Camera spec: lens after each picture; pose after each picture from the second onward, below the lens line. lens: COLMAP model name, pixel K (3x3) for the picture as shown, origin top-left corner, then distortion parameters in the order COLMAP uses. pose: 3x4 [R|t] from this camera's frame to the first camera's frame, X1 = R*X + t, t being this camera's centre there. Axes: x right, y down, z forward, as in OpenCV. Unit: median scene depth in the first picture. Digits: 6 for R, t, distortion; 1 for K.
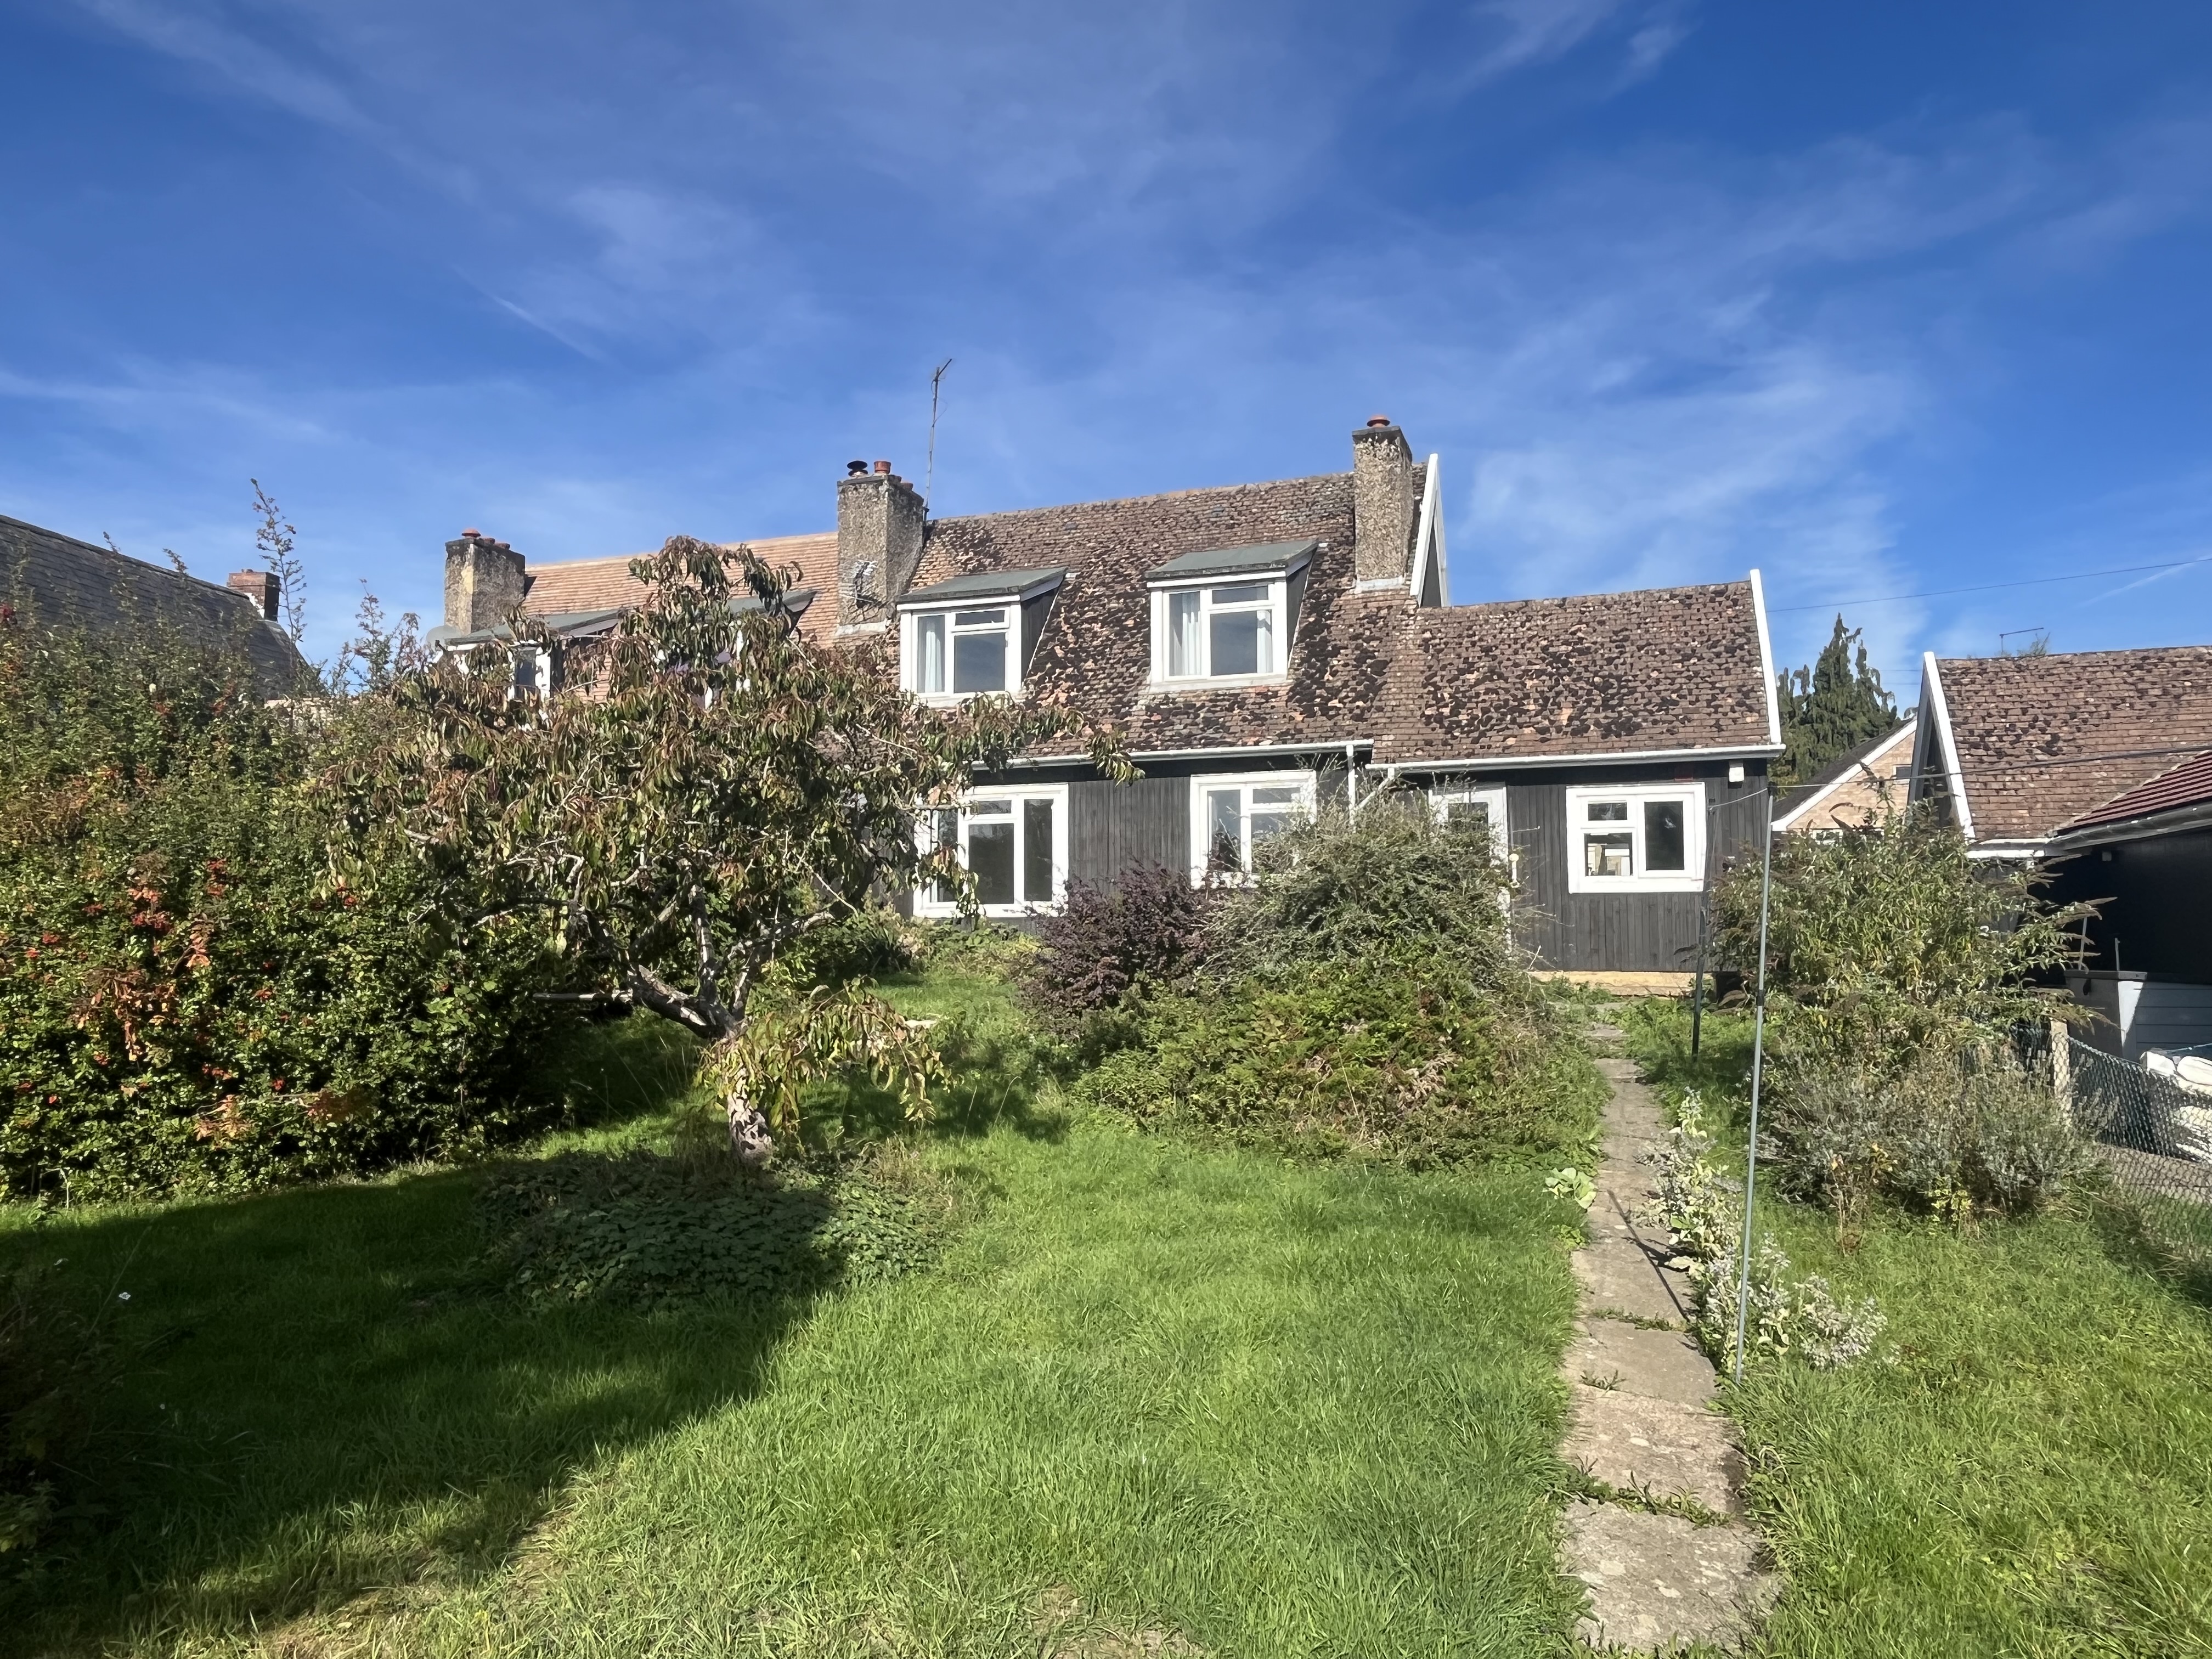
lens RADIAL K [[1412.8, 0, 1103.9], [0, 1412.8, 827.2], [0, 0, 1]] dist [-0.011730, -0.000601]
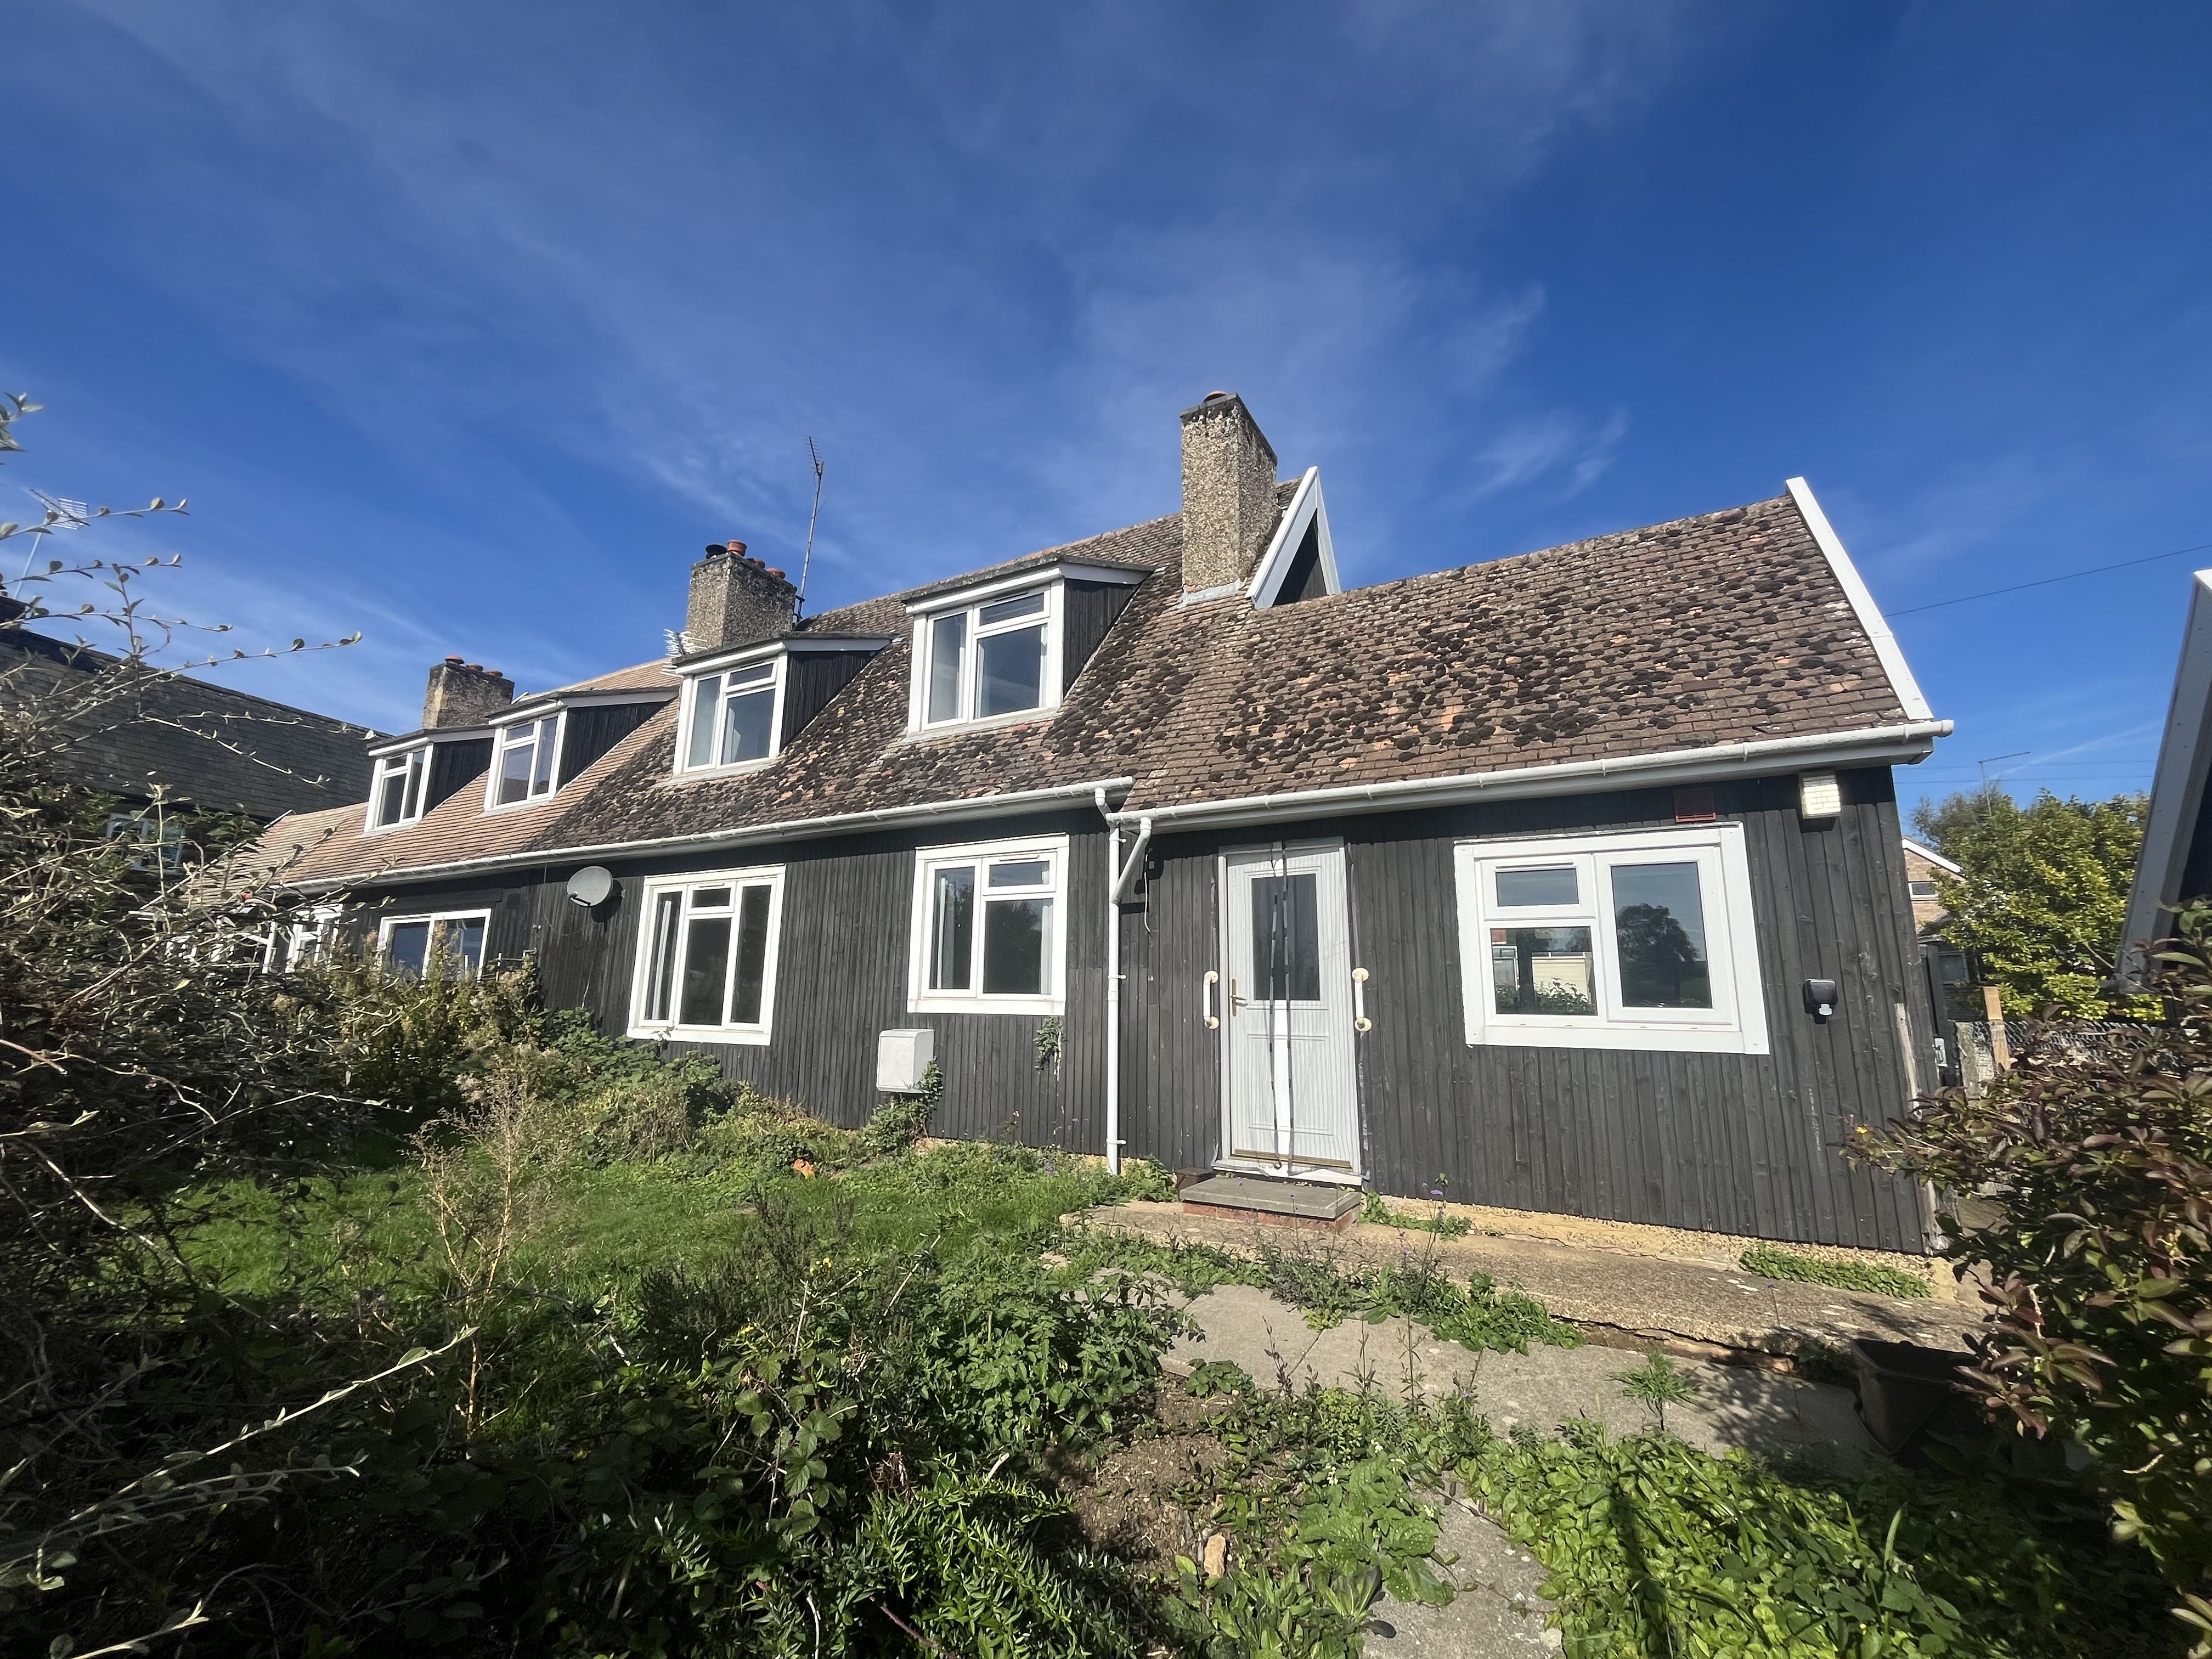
lens RADIAL K [[883.5, 0, 1111.9], [0, 883.5, 829.6], [0, 0, 1]] dist [-0.000654, -0.000392]
pose [[0.986355, -0.012093, -0.164188, 0.245820], [-0.009563, 0.991406, -0.130470, 0.011453], [0.164355, 0.130260, 0.977763, 0.626795]]
